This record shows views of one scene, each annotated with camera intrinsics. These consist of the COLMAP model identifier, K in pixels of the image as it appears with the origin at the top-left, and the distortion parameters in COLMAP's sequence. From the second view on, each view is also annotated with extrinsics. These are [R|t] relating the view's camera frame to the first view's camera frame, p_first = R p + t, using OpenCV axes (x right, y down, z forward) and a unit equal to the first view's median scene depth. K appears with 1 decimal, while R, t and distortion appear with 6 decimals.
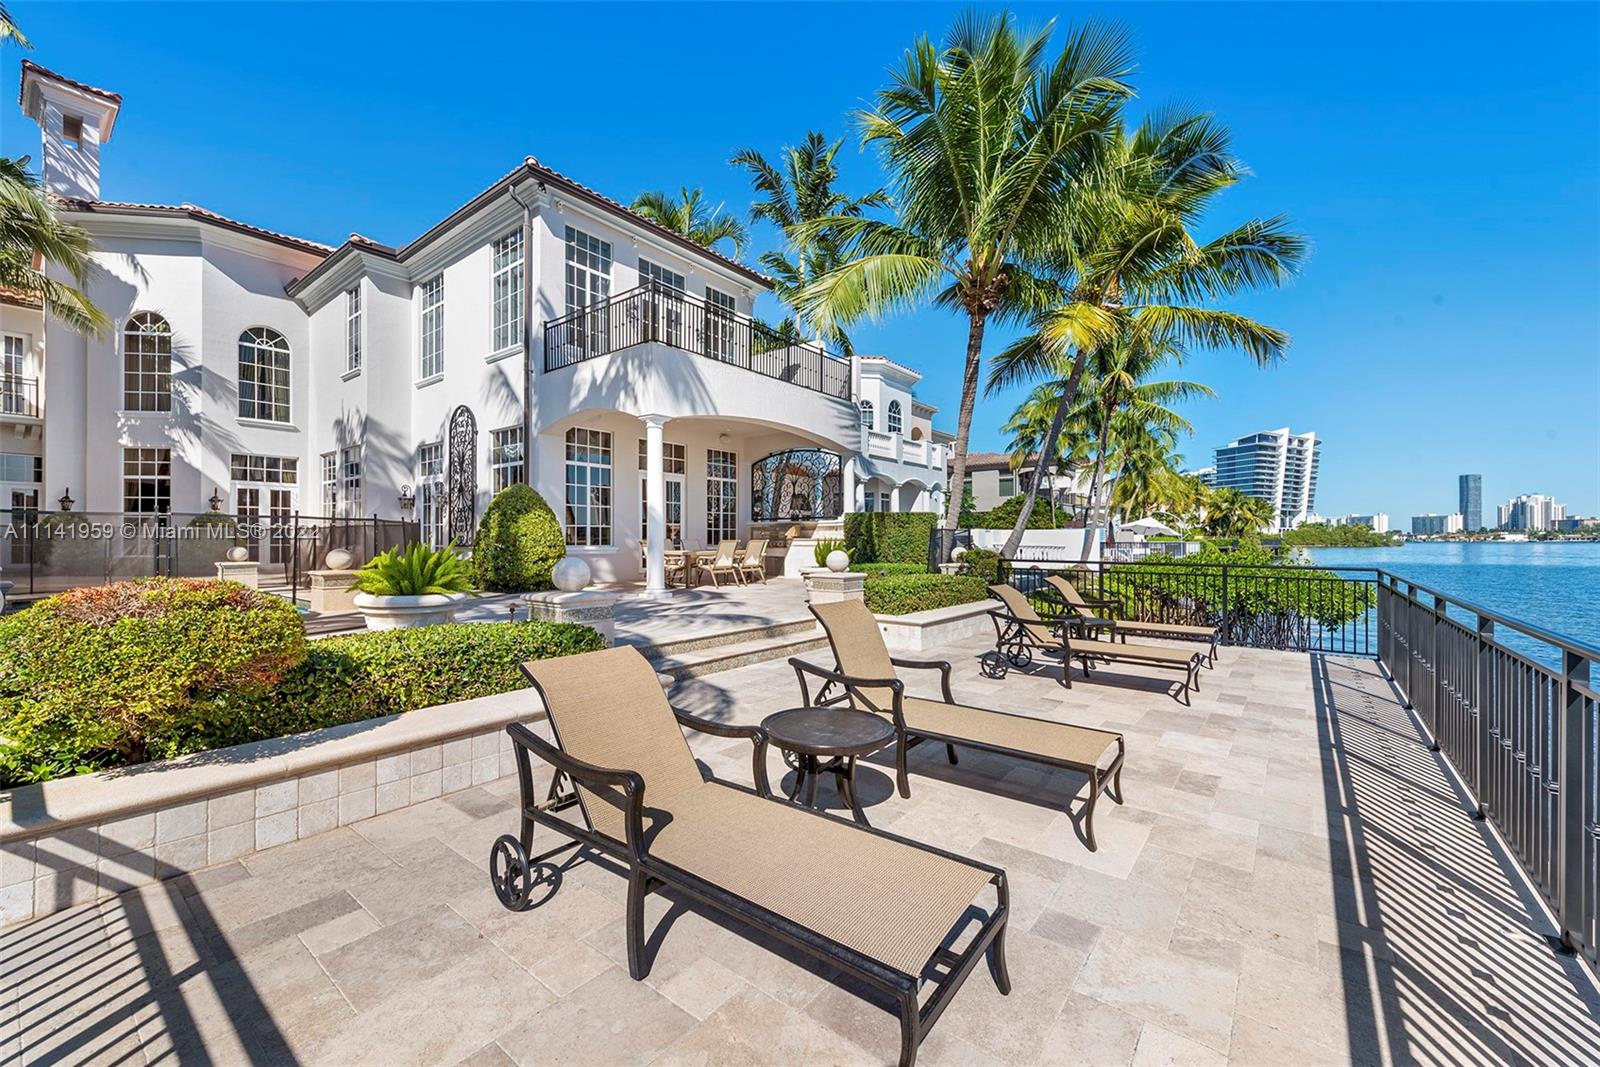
lens RADIAL K [[635.2, 0, 796.6], [0, 635.2, 541.3], [0, 0, 1]] dist [0.020189, -0.006088]
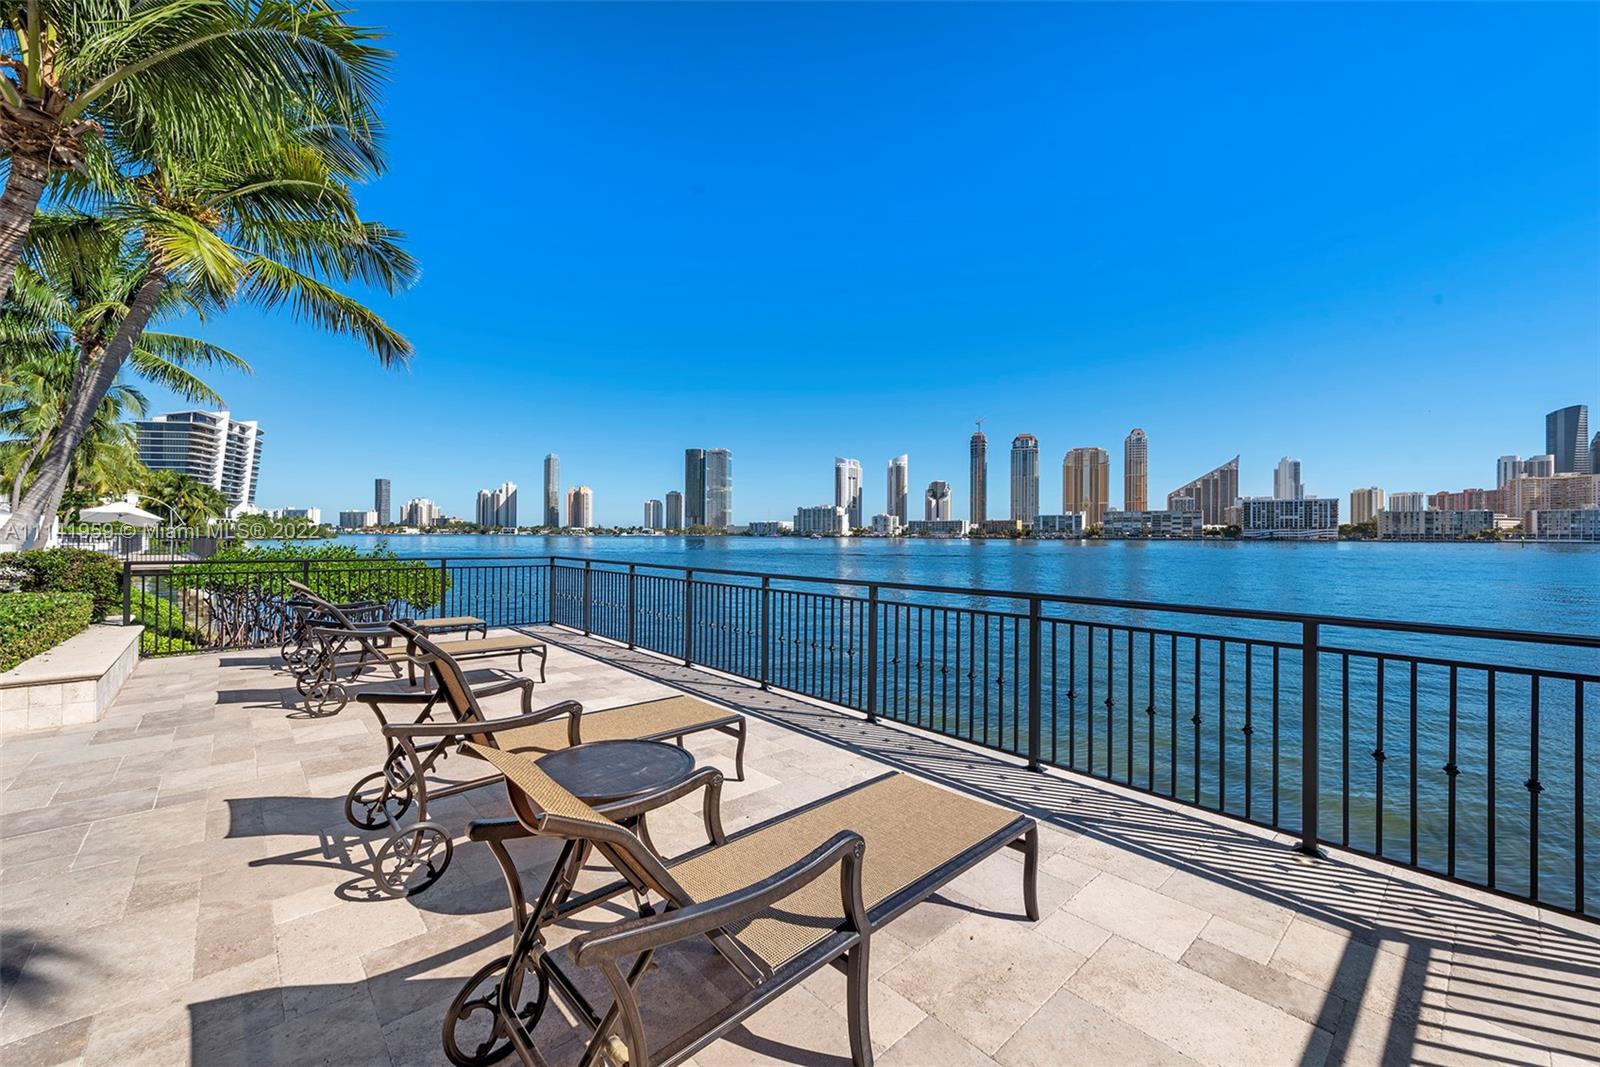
lens RADIAL K [[635.2, 0, 801.9], [0, 635.2, 527.8], [0, 0, 1]] dist [0.020189, -0.006088]
pose [[0.176223, 0.012775, 0.984267, -0.054657], [-0.004556, 0.999916, -0.012162, -0.000897], [-0.984340, -0.002342, 0.176266, 0.049867]]
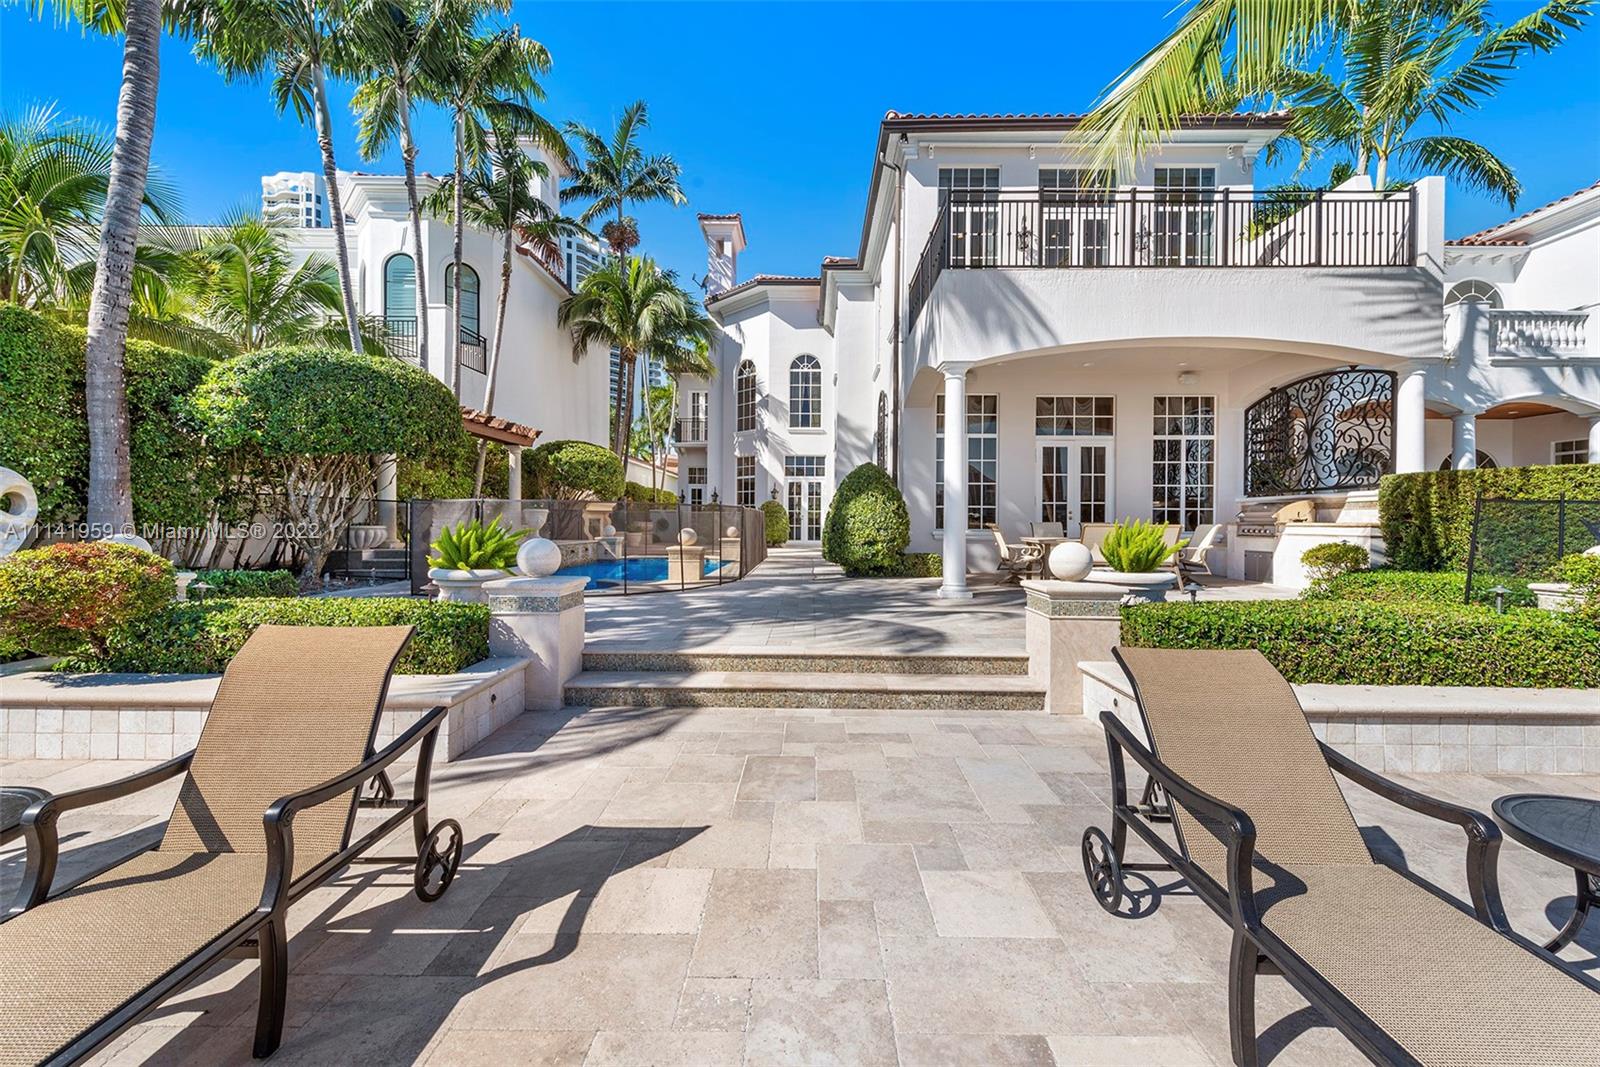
lens RADIAL K [[635.2, 0, 811.8], [0, 635.2, 528.8], [0, 0, 1]] dist [0.020189, -0.006088]
pose [[0.612323, 0.013800, -0.790488, 0.080839], [-0.009129, 0.999904, 0.010385, -0.000222], [0.790555, 0.000858, 0.612390, 0.105264]]
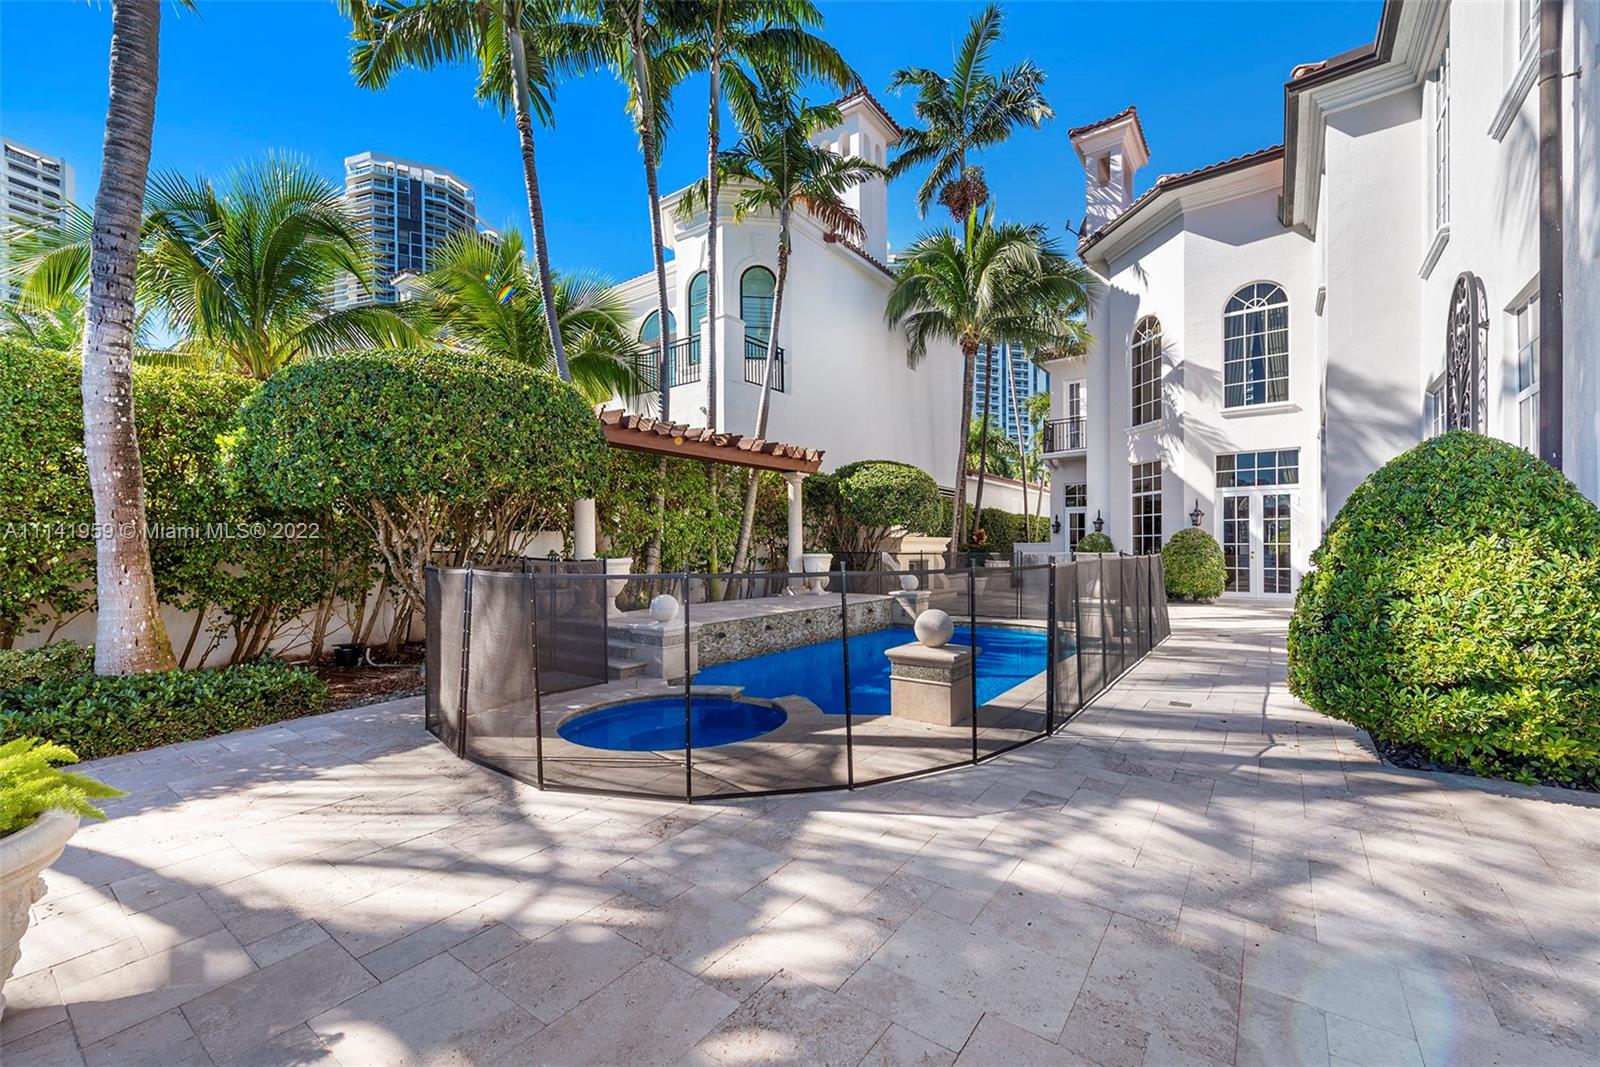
lens RADIAL K [[635.2, 0, 806.6], [0, 635.2, 546.9], [0, 0, 1]] dist [0.020189, -0.006088]
pose [[0.022567, 0.001583, -0.999744, -0.032749], [0.005429, 0.999984, 0.001706, -0.010169], [0.999731, -0.005466, 0.022559, 0.197984]]
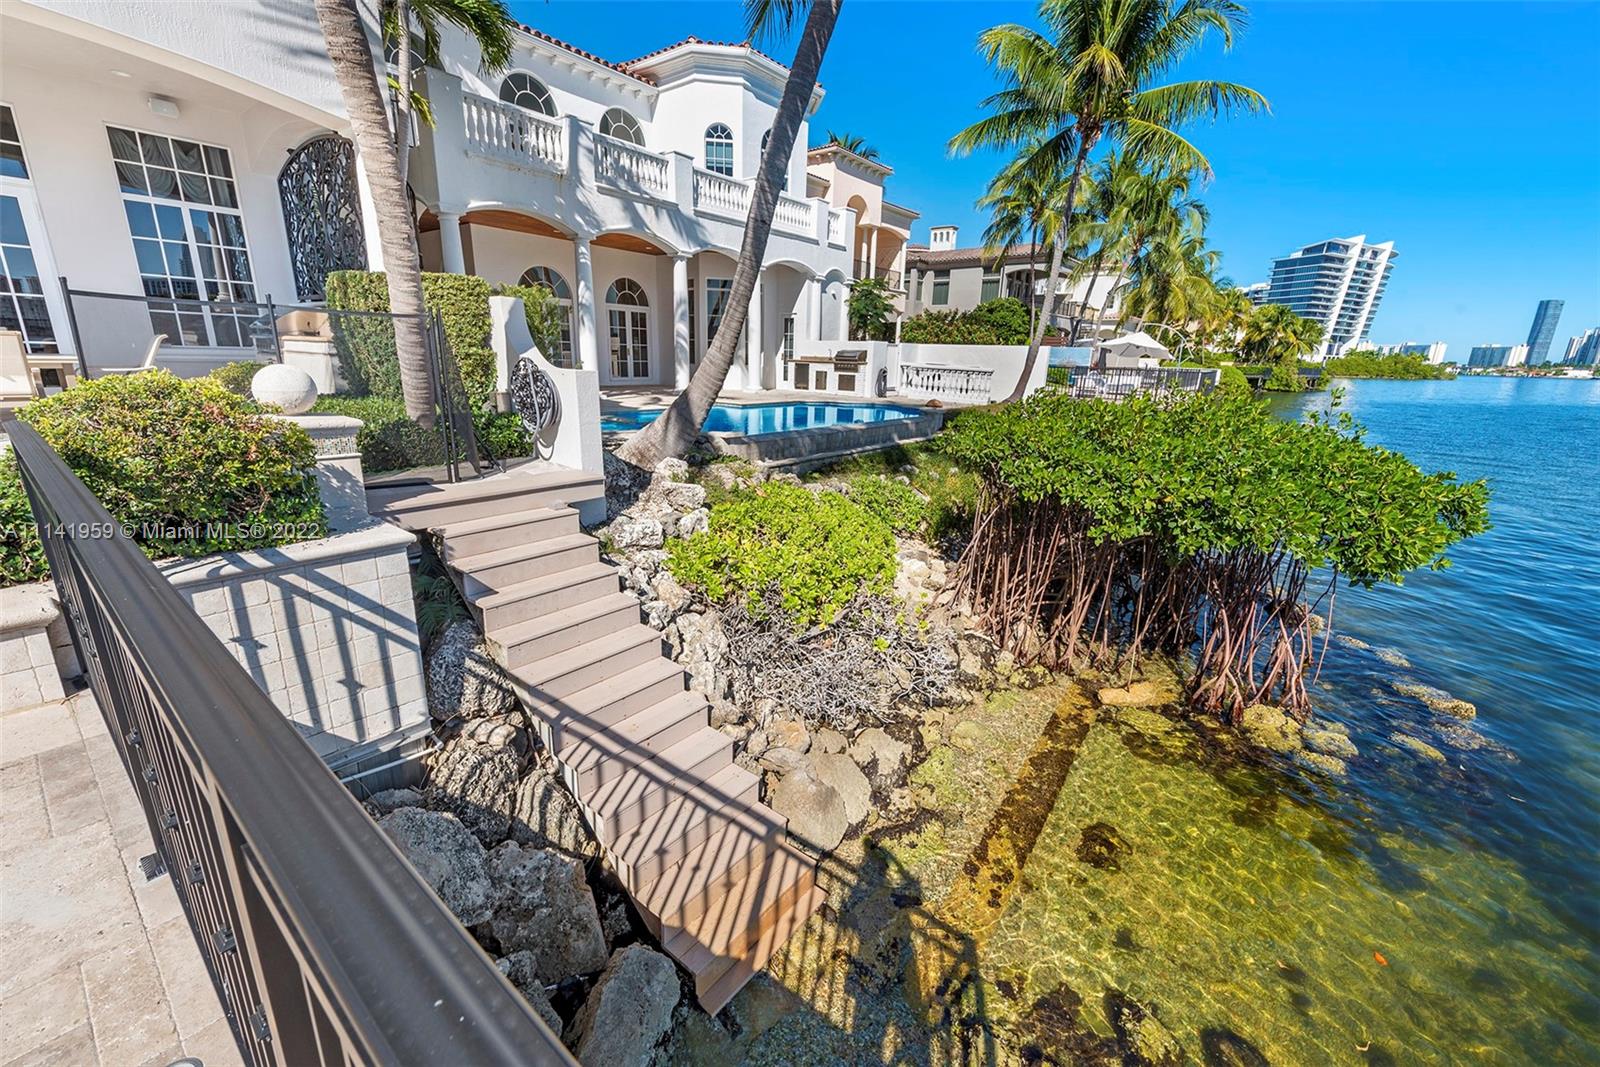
lens RADIAL K [[635.2, 0, 802.8], [0, 635.2, 537.7], [0, 0, 1]] dist [0.020189, -0.006088]
pose [[0.999361, 0.034517, -0.009256, 0.157941], [-0.030645, 0.960981, 0.274912, -0.001166], [0.018384, -0.274453, 0.961425, 0.200722]]
